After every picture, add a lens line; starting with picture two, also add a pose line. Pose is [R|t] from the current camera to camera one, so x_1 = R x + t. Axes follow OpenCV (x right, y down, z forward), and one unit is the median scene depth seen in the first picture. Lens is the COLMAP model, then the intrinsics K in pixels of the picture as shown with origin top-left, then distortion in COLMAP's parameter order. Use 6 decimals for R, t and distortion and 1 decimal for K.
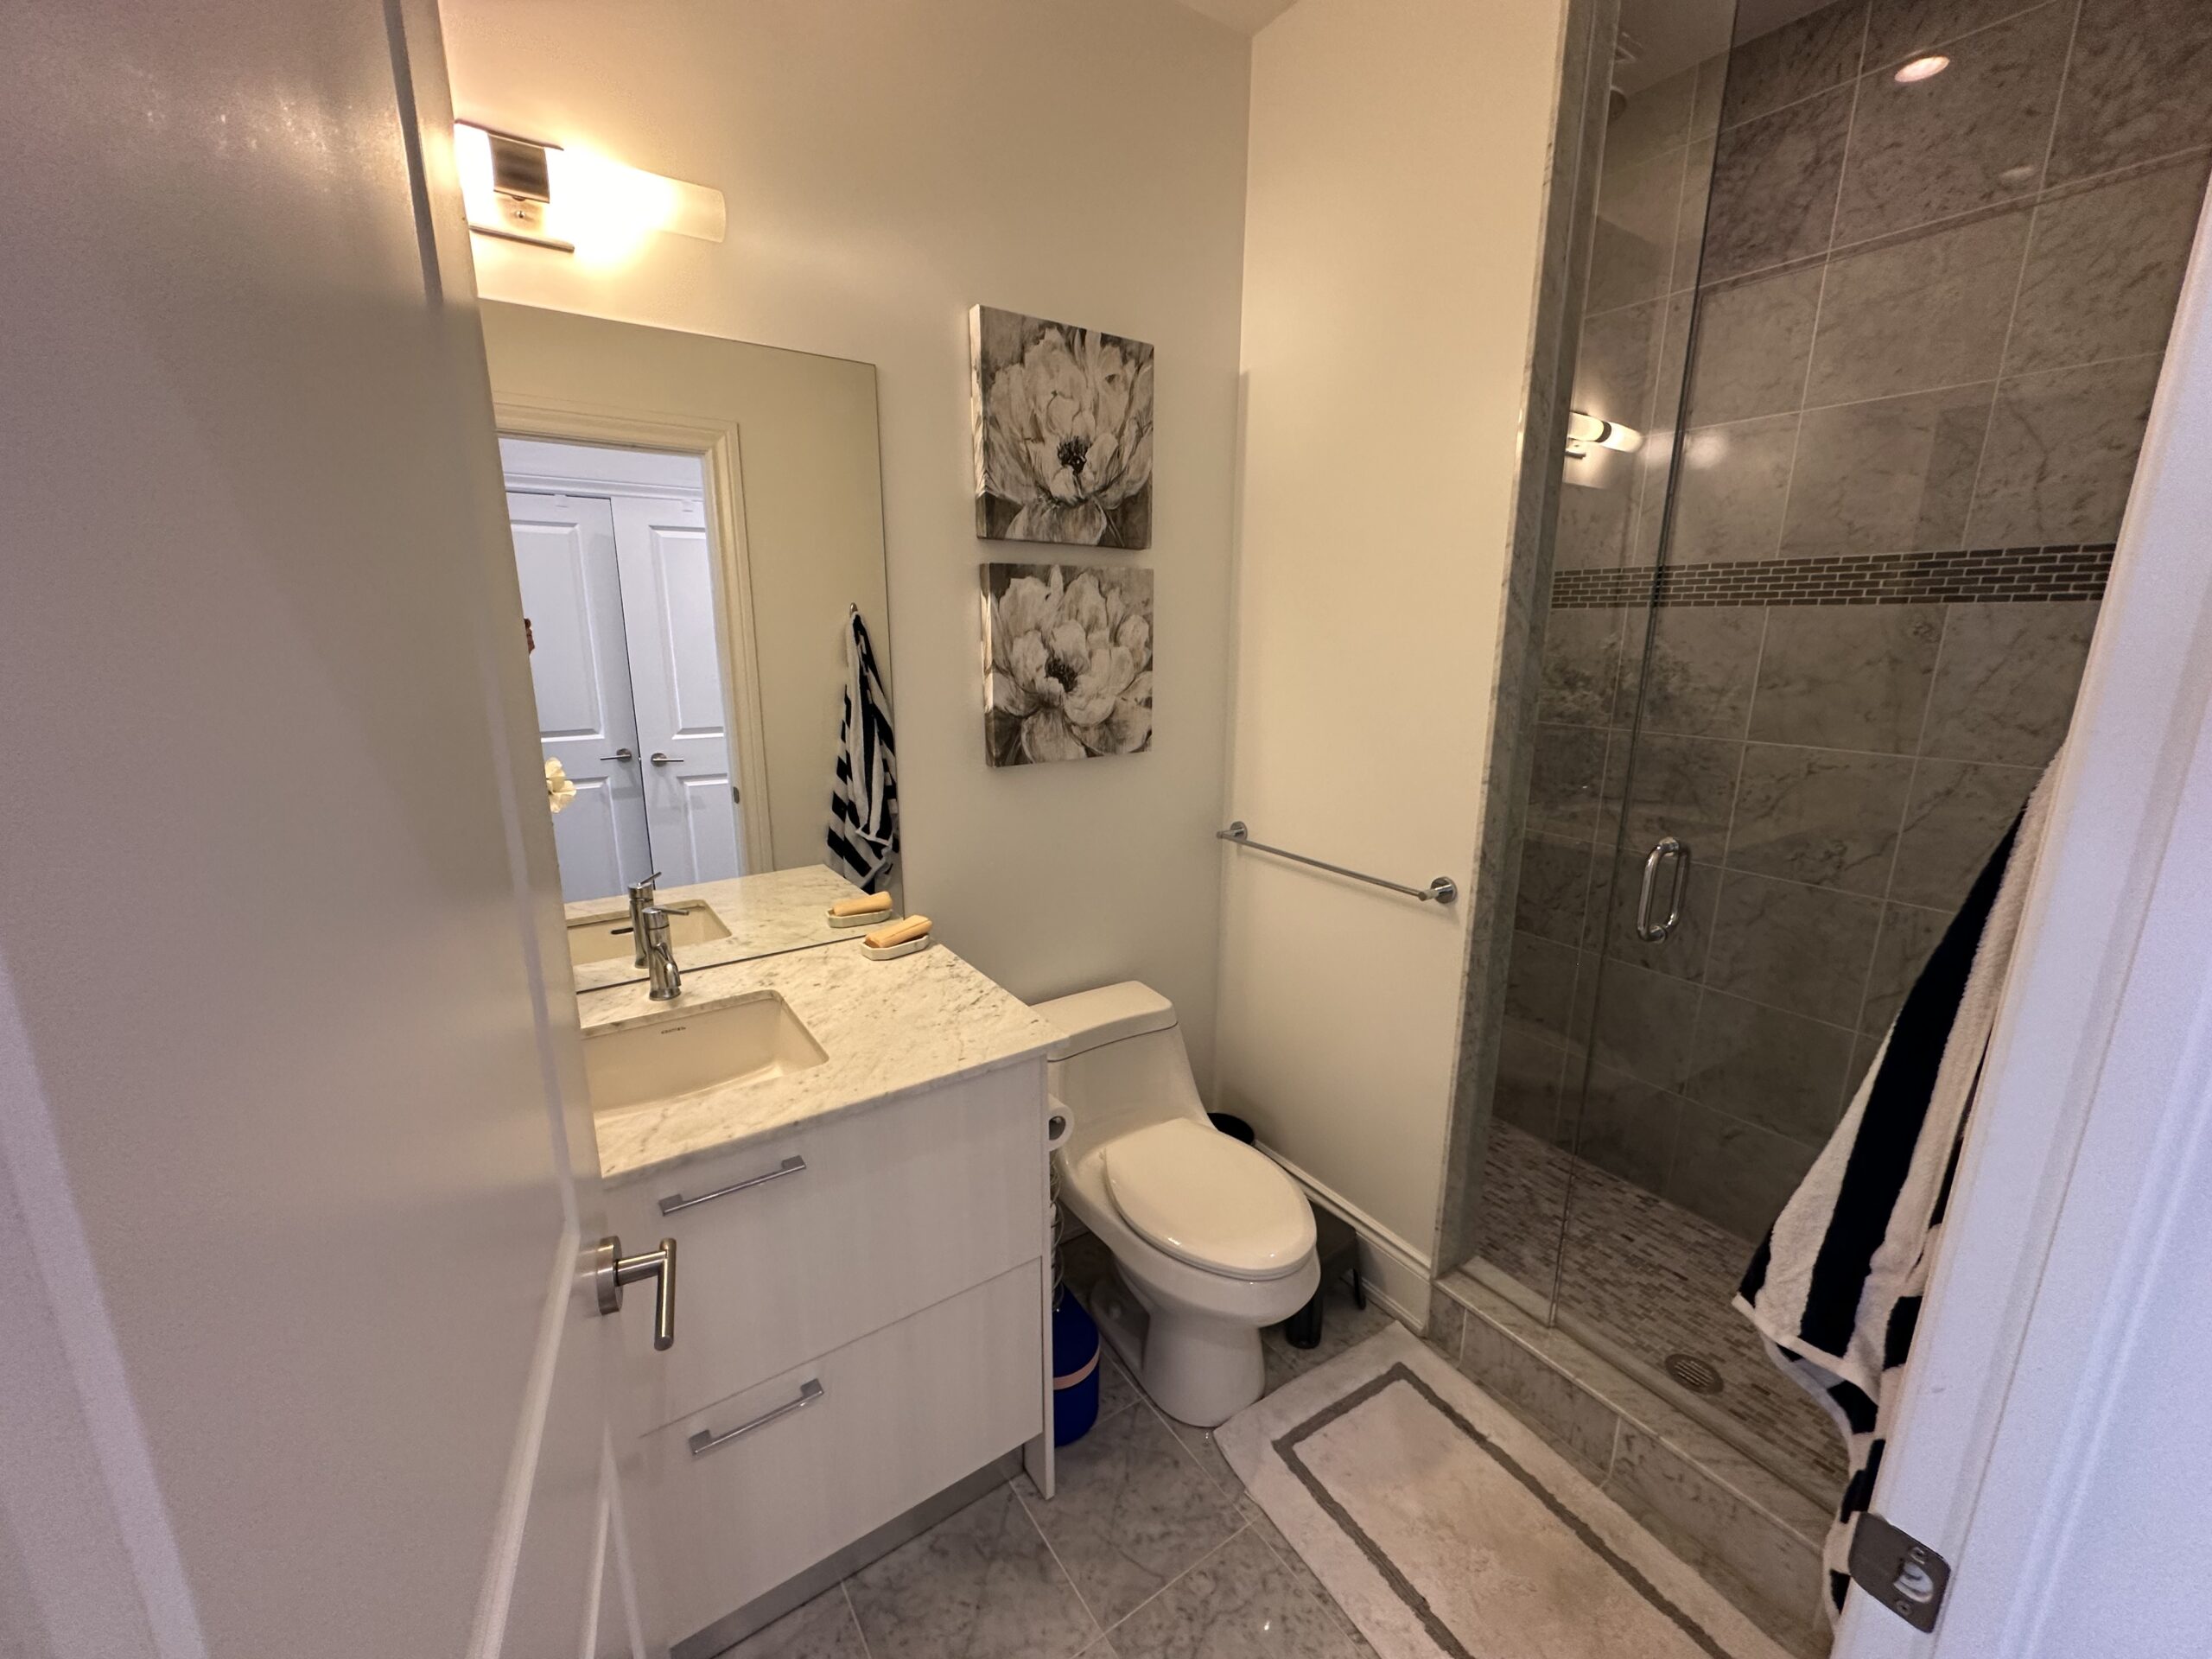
lens RADIAL K [[878.2, 0, 1104.0], [0, 878.2, 839.8], [0, 0, 1]] dist [0.000256, 0.000853]
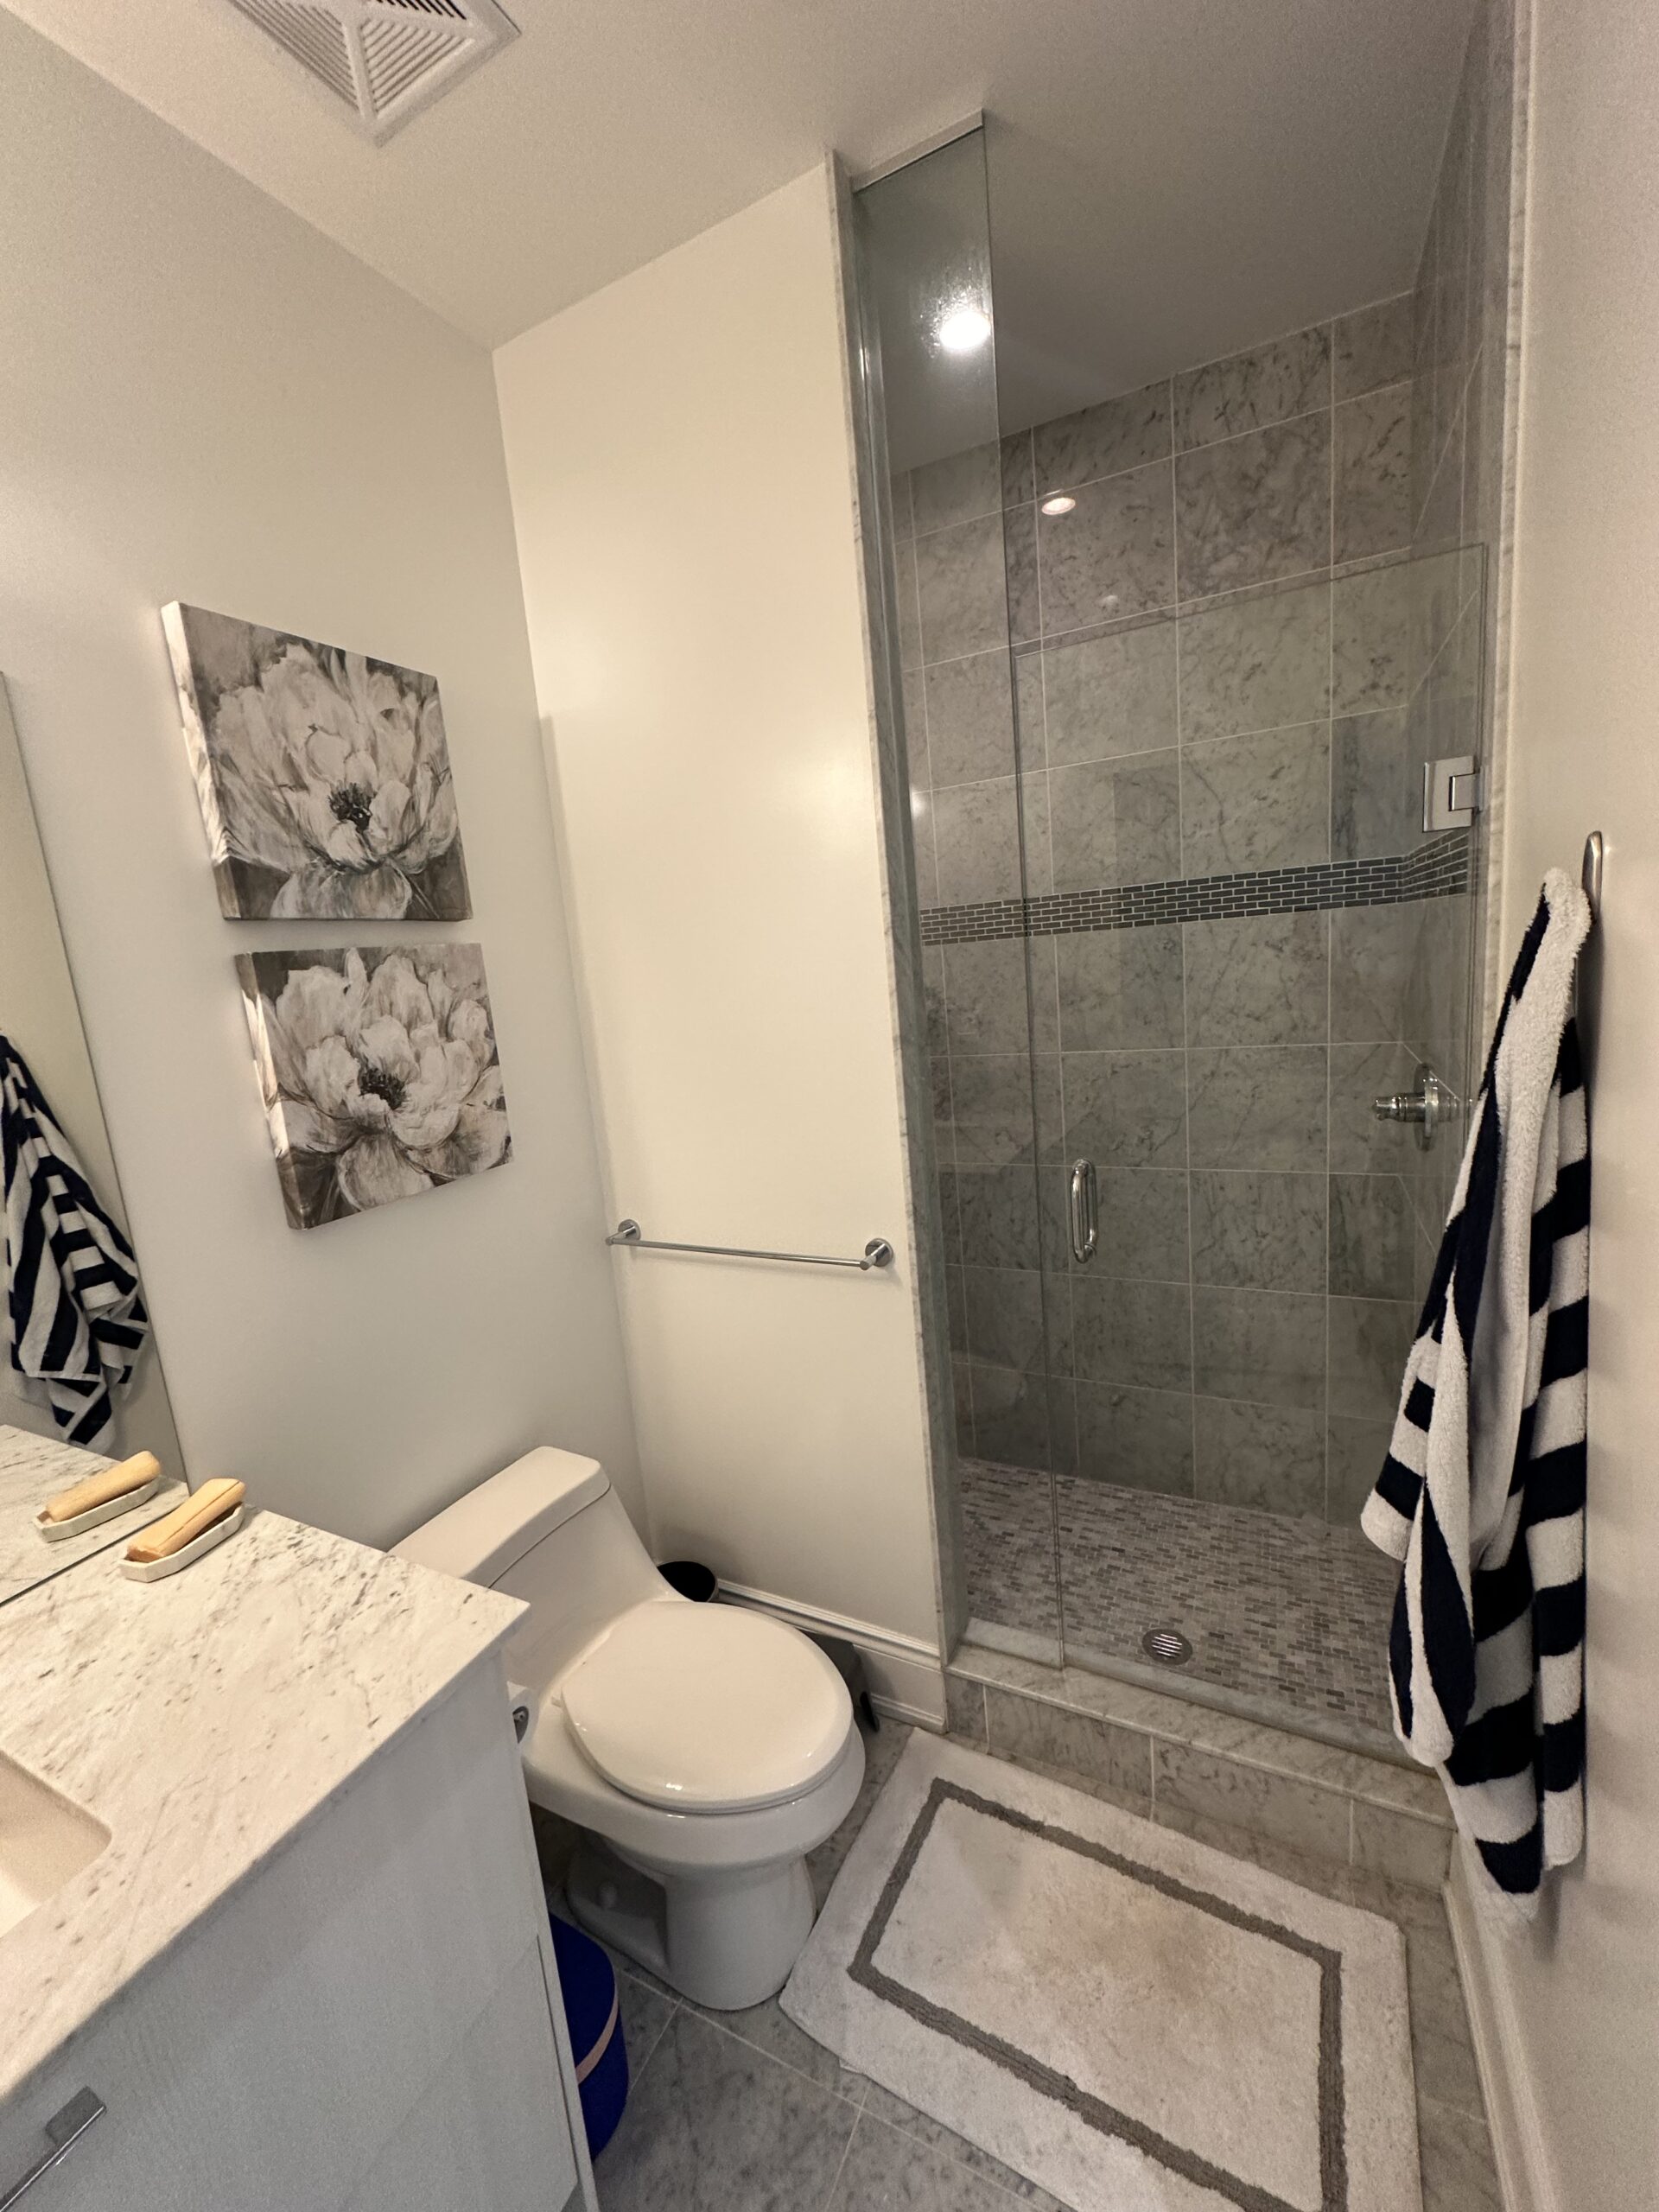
lens RADIAL K [[878.2, 0, 823.1], [0, 878.2, 1108.8], [0, 0, 1]] dist [0.000256, 0.000853]
pose [[0.872639, -0.161515, 0.460883, -0.074090], [0.202714, 0.978382, -0.040949, -0.067762], [-0.444306, 0.129161, 0.886515, 0.176327]]
